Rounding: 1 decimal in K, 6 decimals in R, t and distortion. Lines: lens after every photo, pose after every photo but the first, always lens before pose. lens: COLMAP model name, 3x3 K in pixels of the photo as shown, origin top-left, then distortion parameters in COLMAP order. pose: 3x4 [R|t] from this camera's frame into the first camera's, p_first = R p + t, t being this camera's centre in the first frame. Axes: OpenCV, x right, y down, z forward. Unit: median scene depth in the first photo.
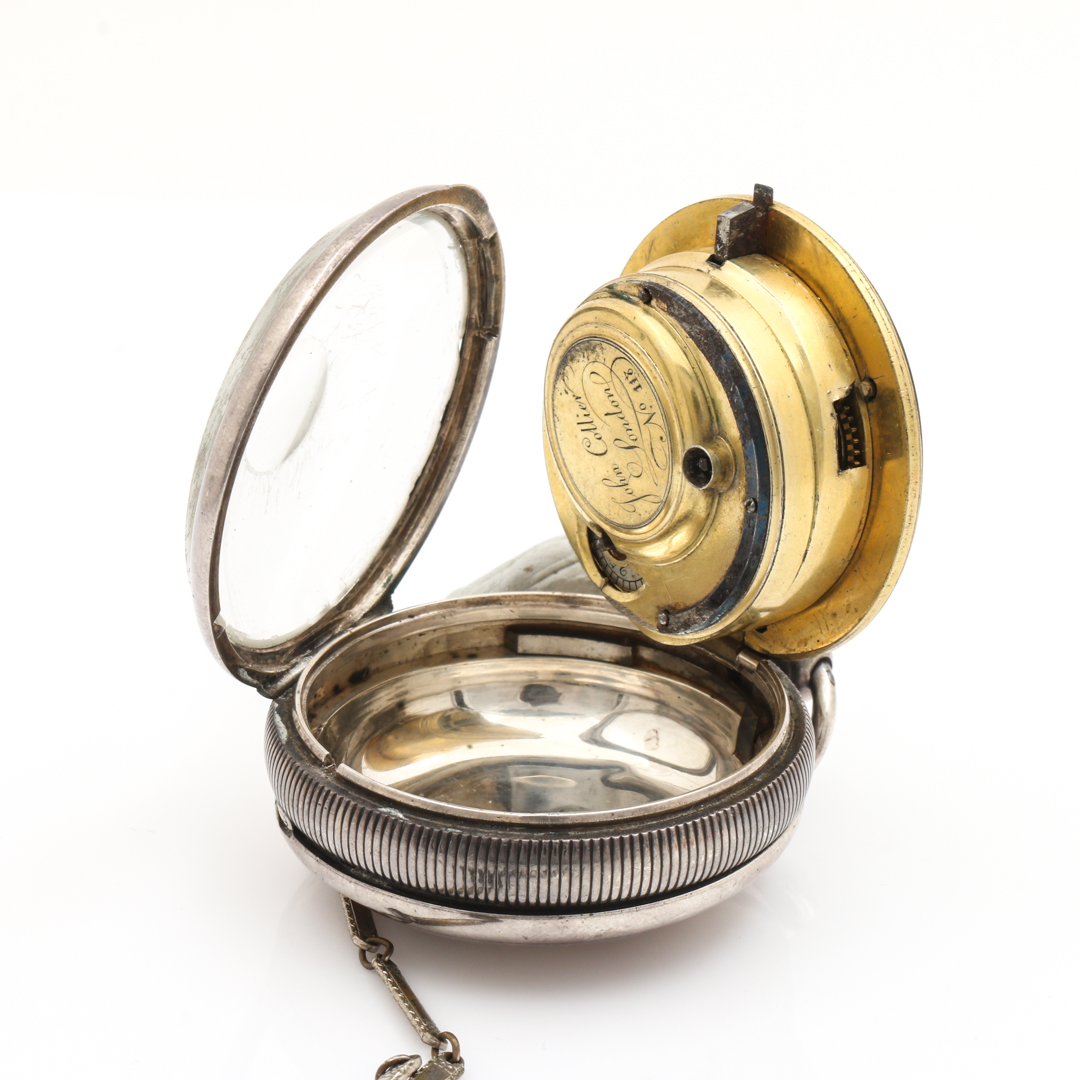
lens RADIAL K [[2572.0, 0, 540.0], [0, 2572.0, 540.0], [0, 0, 1]] dist [-0.048740, -0.496388]
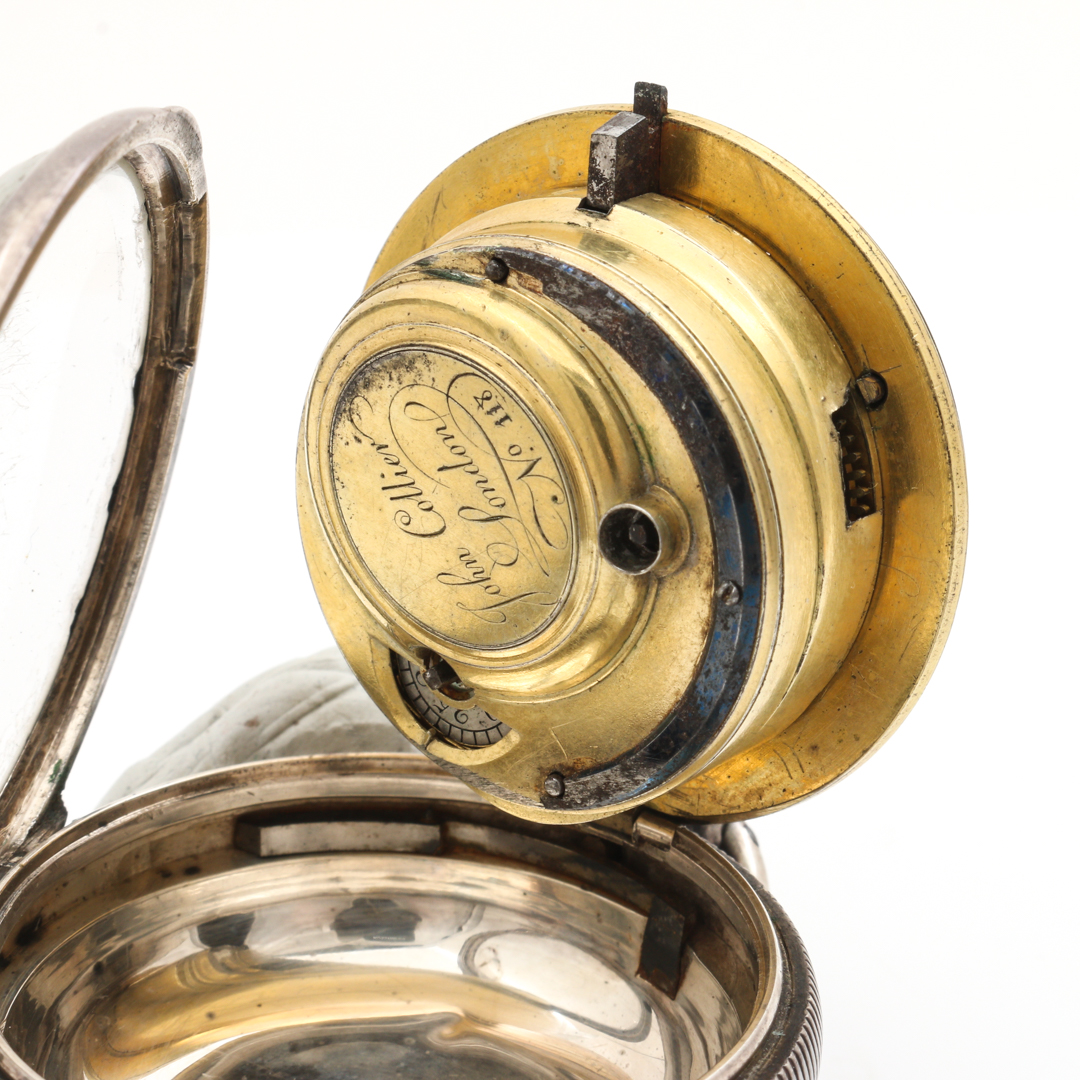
lens RADIAL K [[2572.0, 0, 540.0], [0, 2572.0, 540.0], [0, 0, 1]] dist [-0.048740, -0.496388]
pose [[0.955467, -0.099000, 0.277995, -0.123912], [0.104366, 0.994529, -0.004532, -0.026689], [-0.276026, 0.033343, 0.960572, 0.403714]]
